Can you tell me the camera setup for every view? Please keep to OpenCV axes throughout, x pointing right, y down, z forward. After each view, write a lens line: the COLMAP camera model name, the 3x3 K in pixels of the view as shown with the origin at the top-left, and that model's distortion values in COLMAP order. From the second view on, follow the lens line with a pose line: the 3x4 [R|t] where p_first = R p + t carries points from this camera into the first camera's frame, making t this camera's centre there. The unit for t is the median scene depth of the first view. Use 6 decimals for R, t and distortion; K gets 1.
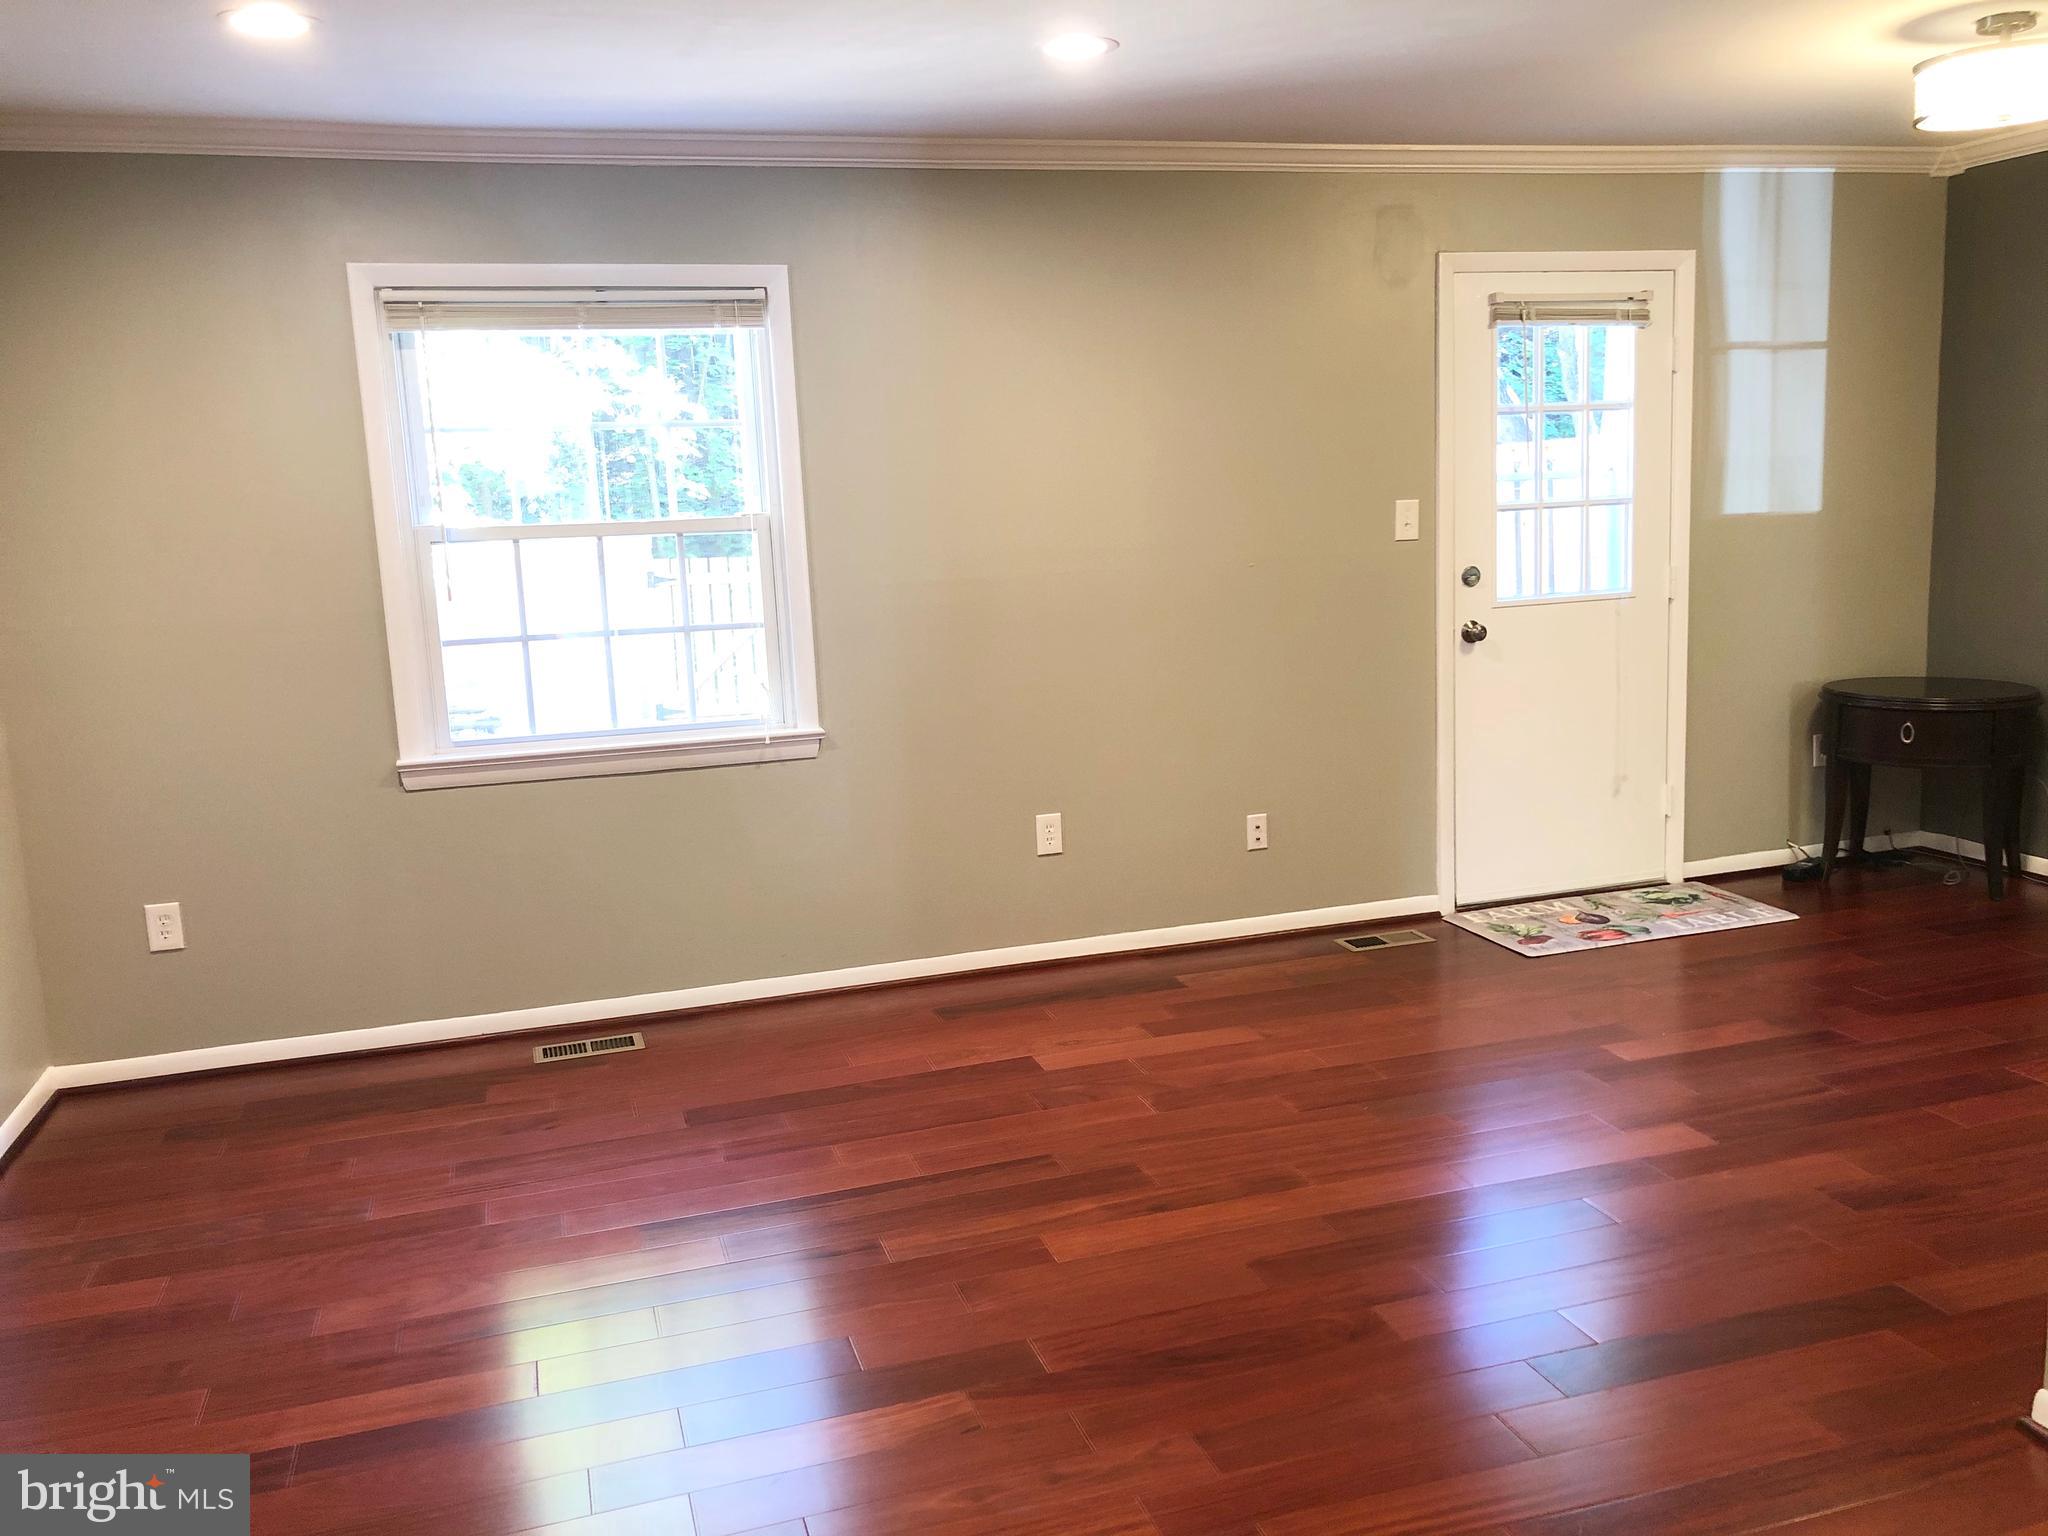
lens RADIAL K [[1664.5, 0, 1020.0], [0, 1664.5, 764.2], [0, 0, 1]] dist [0.018327, 0.000226]
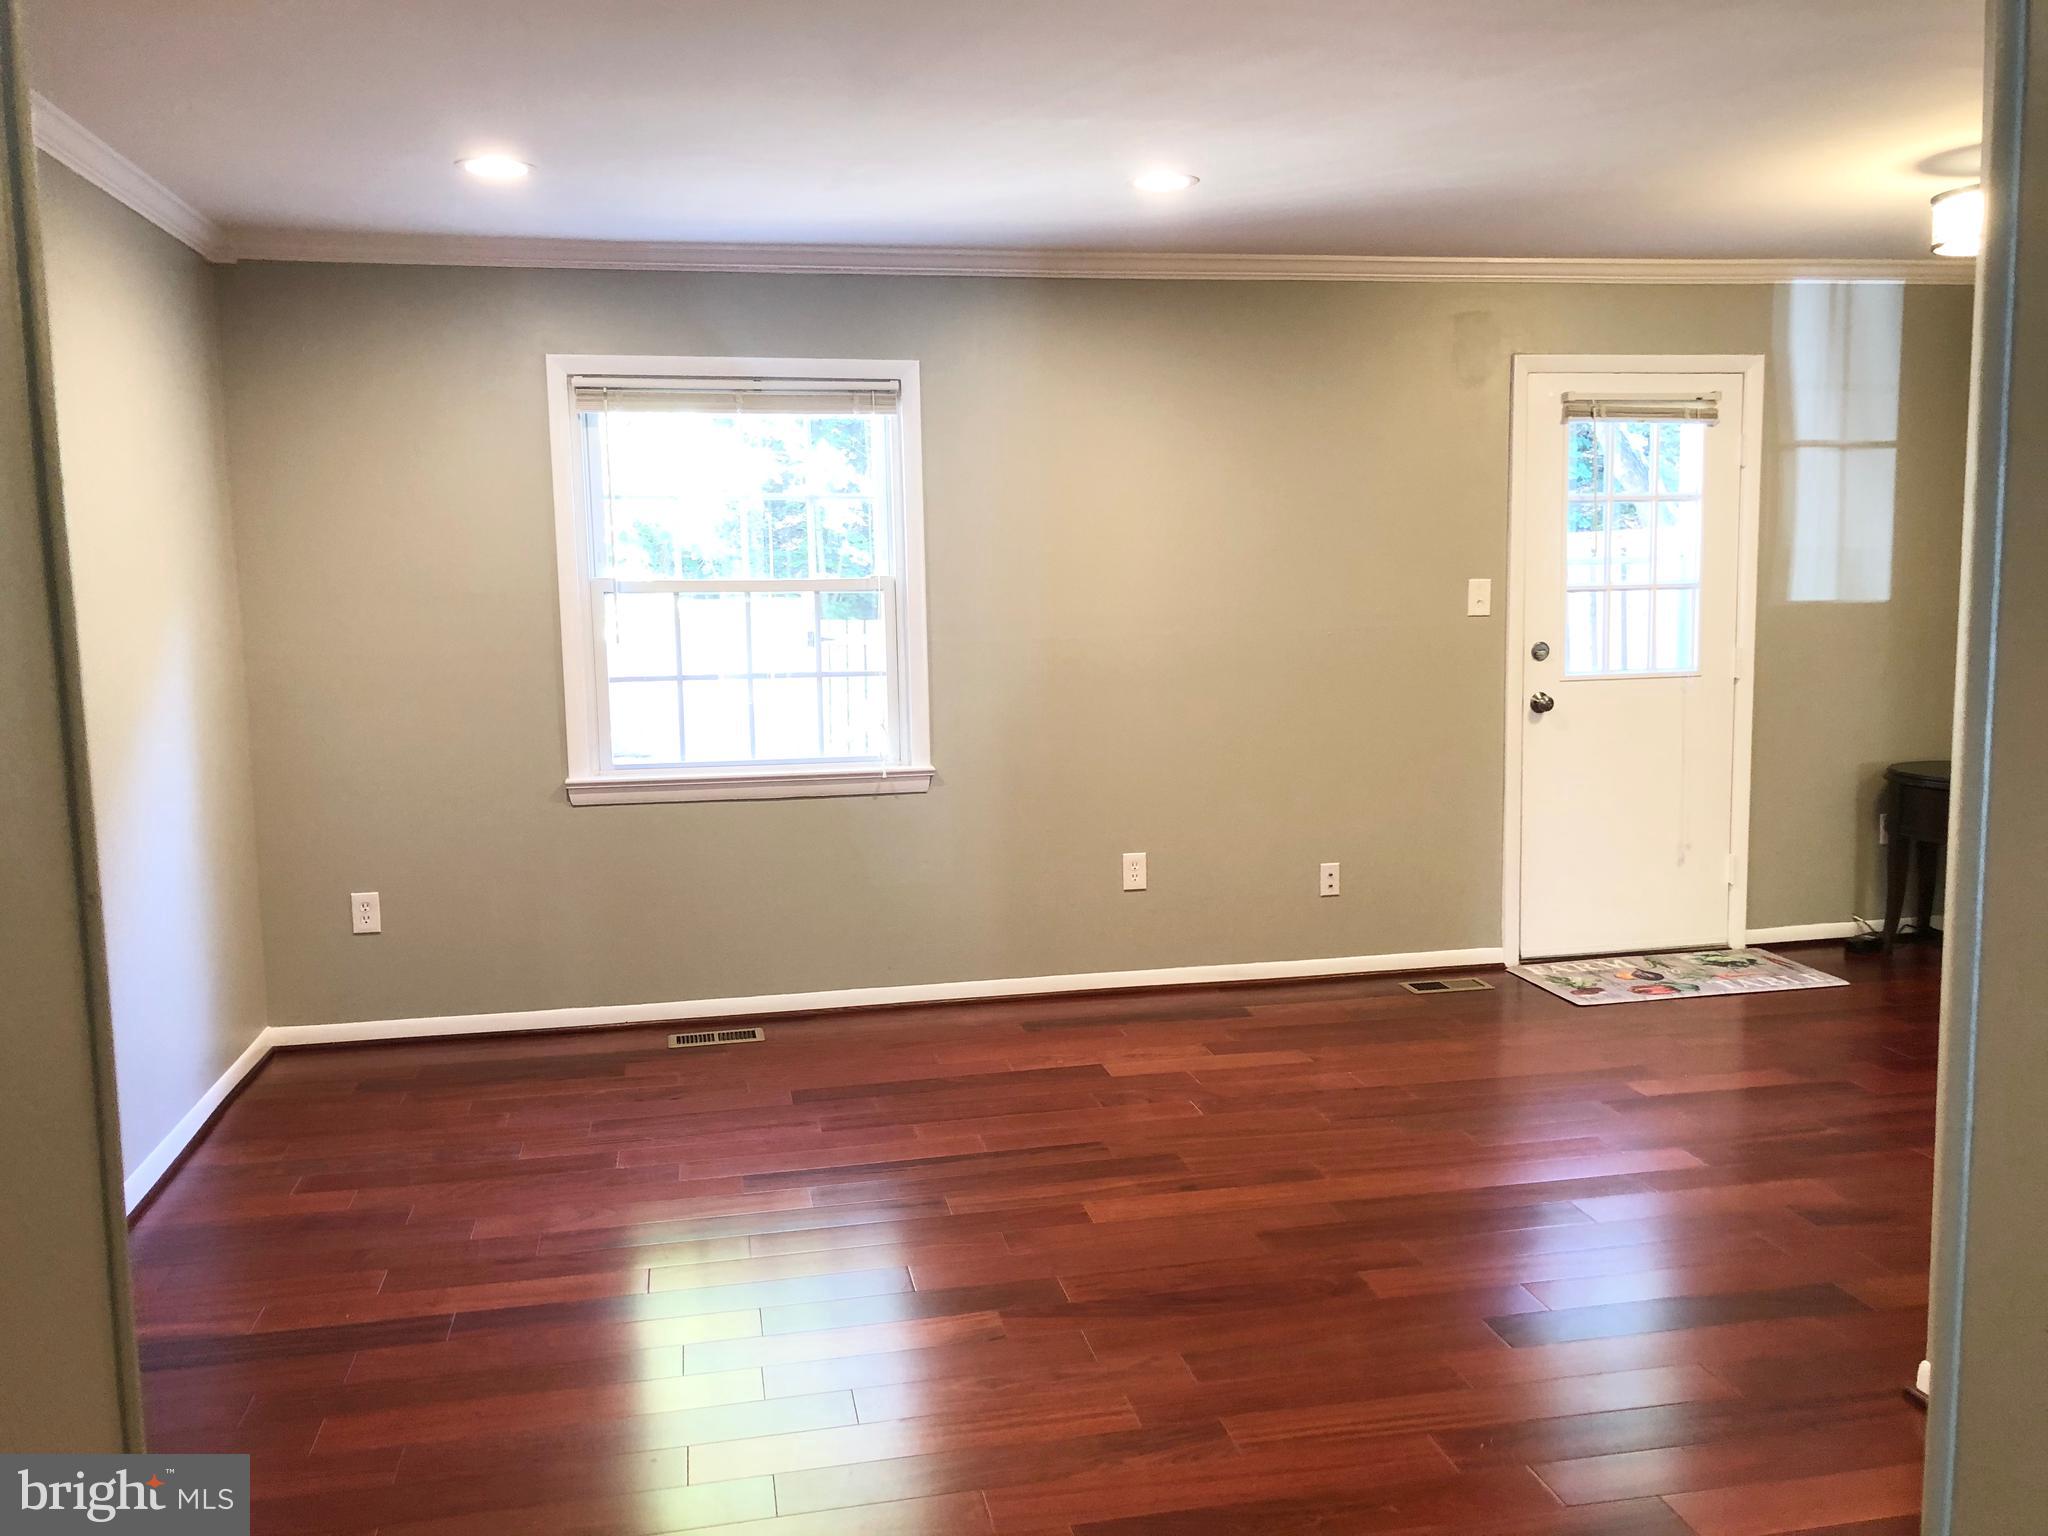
lens RADIAL K [[1664.5, 0, 1020.0], [0, 1664.5, 764.2], [0, 0, 1]] dist [0.018327, 0.000226]
pose [[0.994476, 0.037317, -0.098108, 0.047296], [-0.041541, 0.998280, -0.041378, 0.019944], [0.096395, 0.045225, 0.994315, -0.107425]]
